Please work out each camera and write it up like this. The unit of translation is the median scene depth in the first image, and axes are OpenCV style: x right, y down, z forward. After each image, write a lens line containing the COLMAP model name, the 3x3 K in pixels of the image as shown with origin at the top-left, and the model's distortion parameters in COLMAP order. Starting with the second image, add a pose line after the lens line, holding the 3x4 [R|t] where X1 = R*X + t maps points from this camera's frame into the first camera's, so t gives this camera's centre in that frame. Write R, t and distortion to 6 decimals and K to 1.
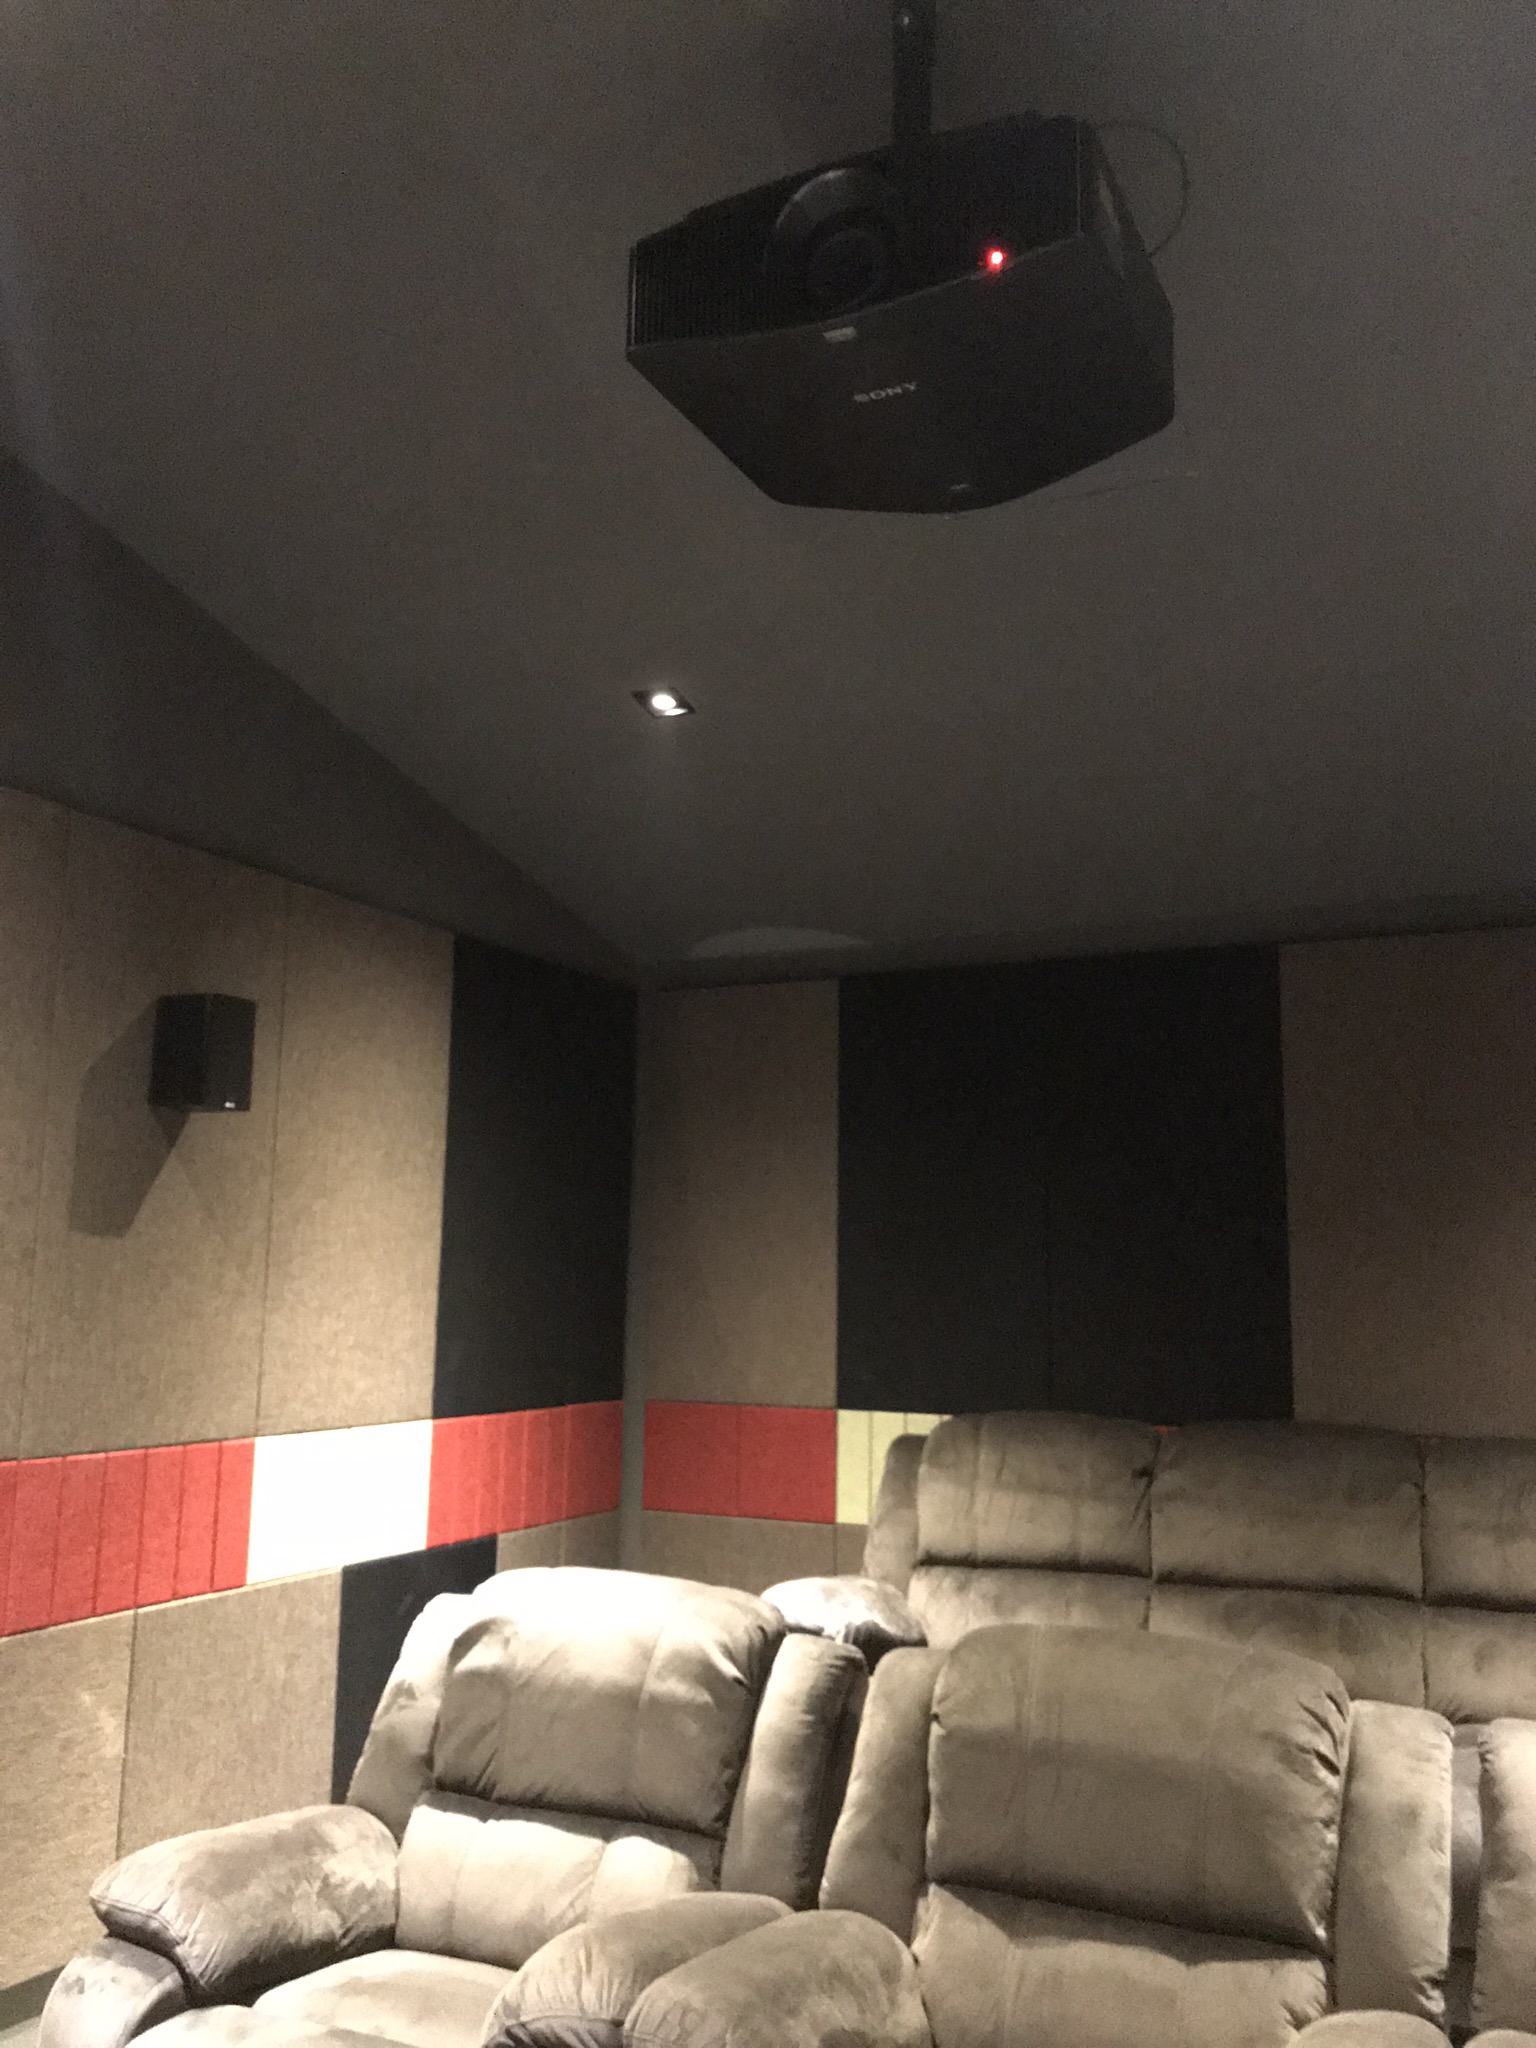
lens RADIAL K [[1687.8, 0, 754.6], [0, 1687.8, 1022.5], [0, 0, 1]] dist [0.031833, -0.042584]
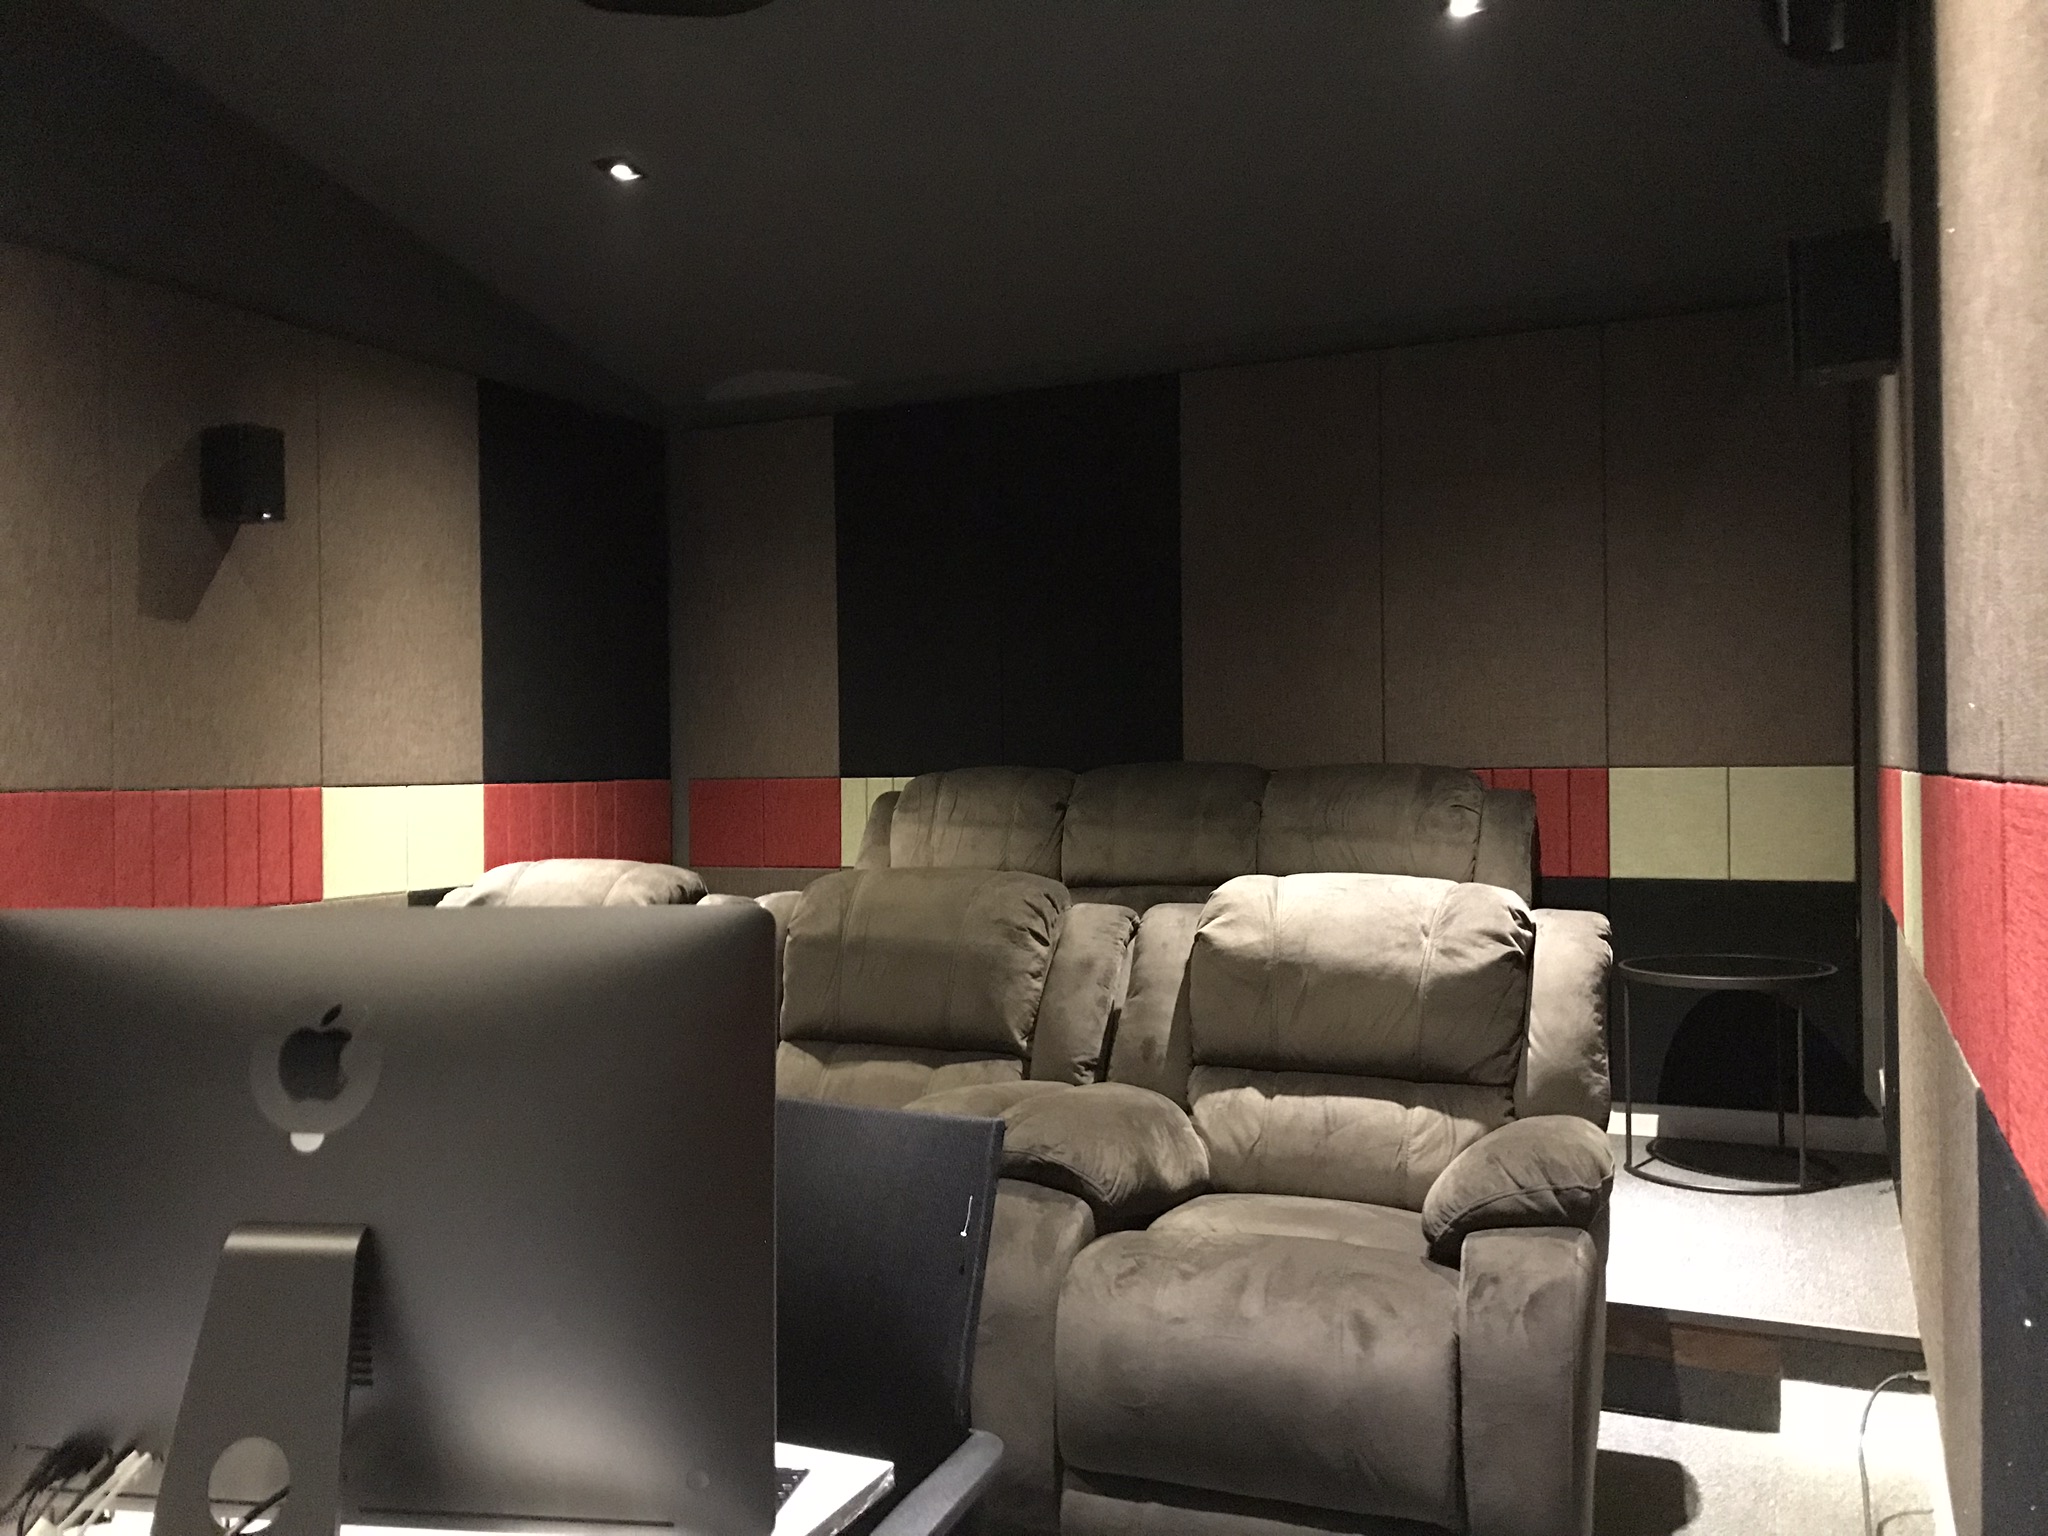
lens RADIAL K [[1687.8, 0, 1036.5], [0, 1687.8, 759.0], [0, 0, 1]] dist [0.031833, -0.042584]
pose [[0.999104, -0.027944, 0.031793, 0.203674], [0.022866, 0.988394, 0.150180, 0.050740], [-0.035620, -0.149319, 0.988147, -0.266604]]
